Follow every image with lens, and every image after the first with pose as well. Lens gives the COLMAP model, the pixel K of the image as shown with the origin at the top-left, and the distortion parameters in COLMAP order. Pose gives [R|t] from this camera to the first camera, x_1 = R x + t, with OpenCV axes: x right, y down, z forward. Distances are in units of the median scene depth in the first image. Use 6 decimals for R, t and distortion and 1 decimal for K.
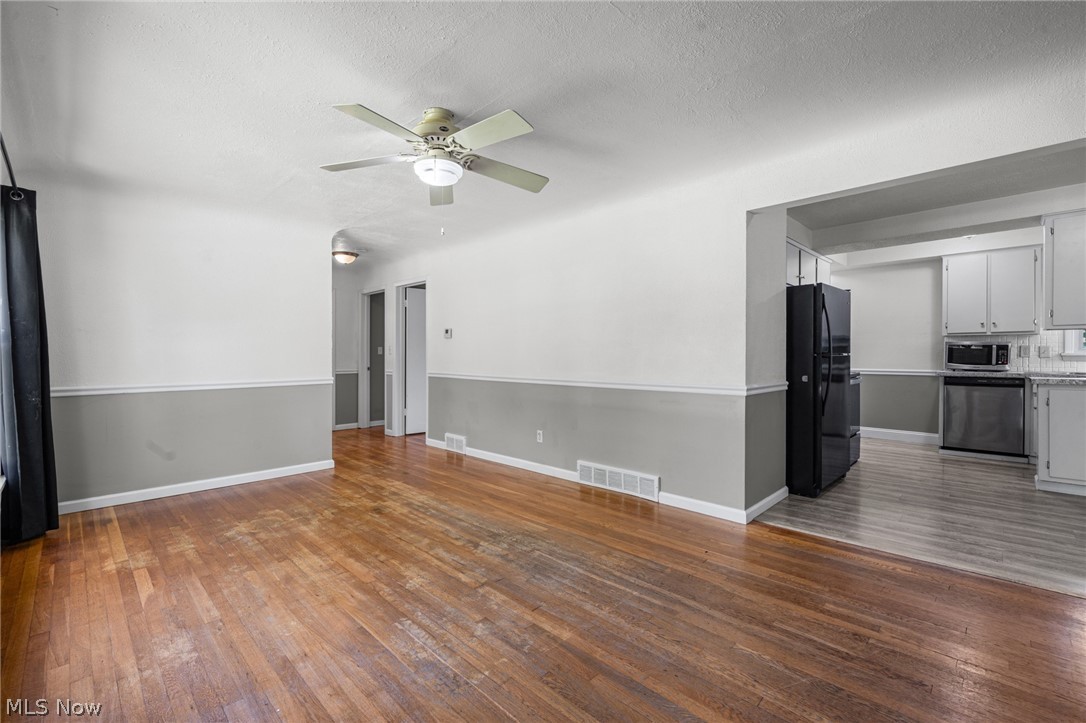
lens RADIAL K [[466.3, 0, 549.0], [0, 466.3, 368.9], [0, 0, 1]] dist [-0.000354, 0.000218]
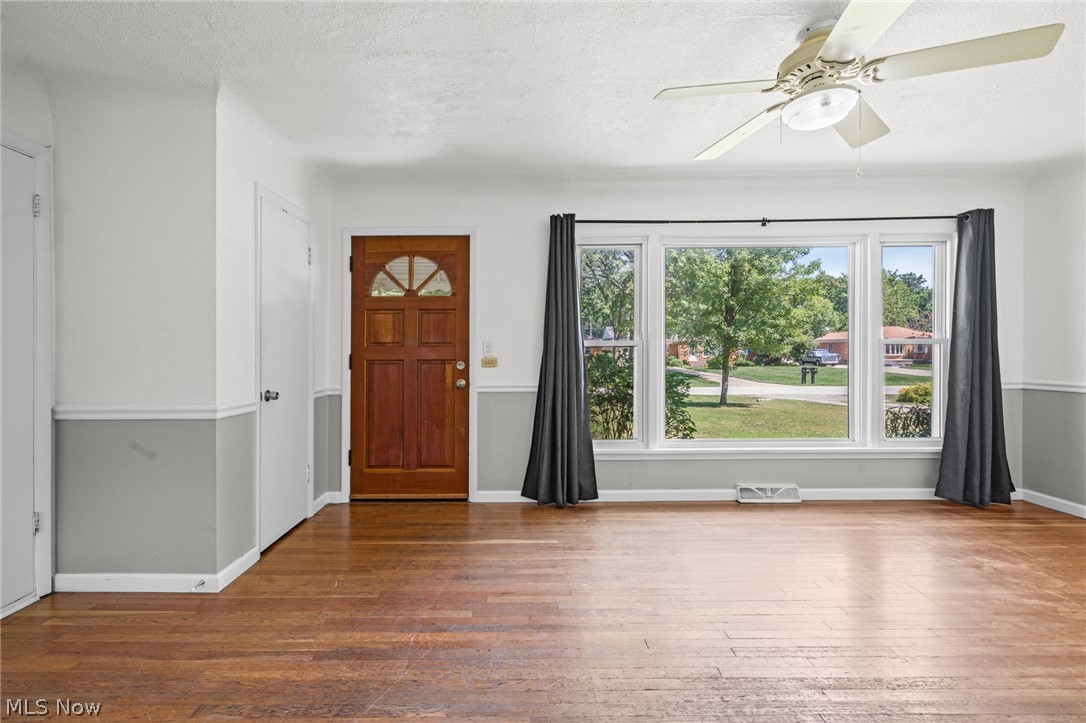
lens RADIAL K [[466.3, 0, 508.6], [0, 466.3, 354.0], [0, 0, 1]] dist [-0.000354, 0.000218]
pose [[-0.732885, 0.012425, -0.680239, 0.546030], [-0.008047, 0.999605, 0.026929, -0.043428], [0.680305, 0.025210, -0.732495, 1.042536]]
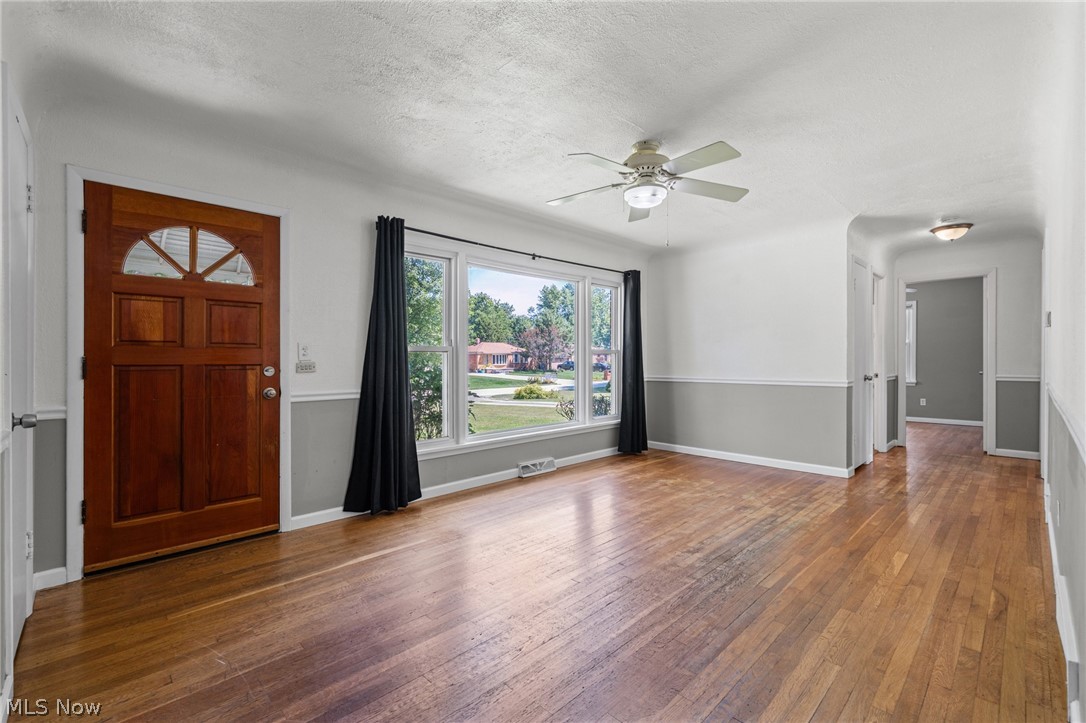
lens RADIAL K [[466.3, 0, 524.0], [0, 466.3, 362.7], [0, 0, 1]] dist [-0.000354, 0.000218]
pose [[-0.067298, 0.009297, -0.997690, 0.796022], [-0.021566, 0.999709, 0.010771, -0.020263], [0.997500, 0.022241, -0.067078, 0.669002]]
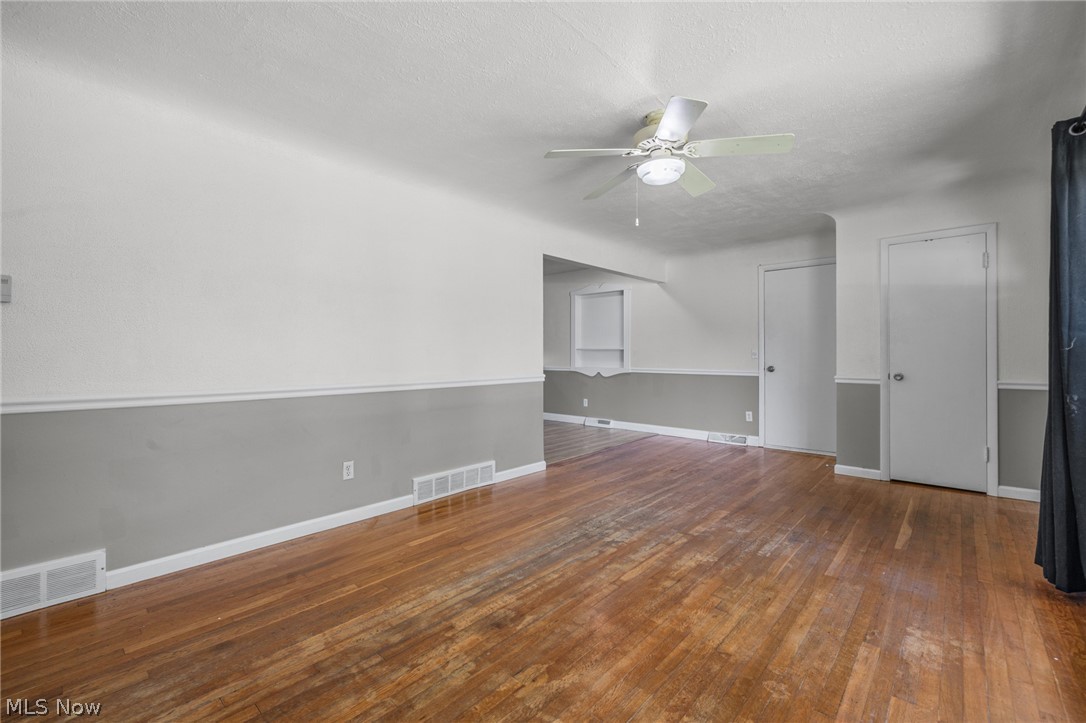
lens RADIAL K [[466.3, 0, 540.4], [0, 466.3, 355.7], [0, 0, 1]] dist [-0.000354, 0.000218]
pose [[-0.037452, 0.002779, 0.999295, -1.075757], [0.033567, 0.999435, -0.001521, -0.017801], [-0.998735, 0.033487, -0.037524, 1.117109]]
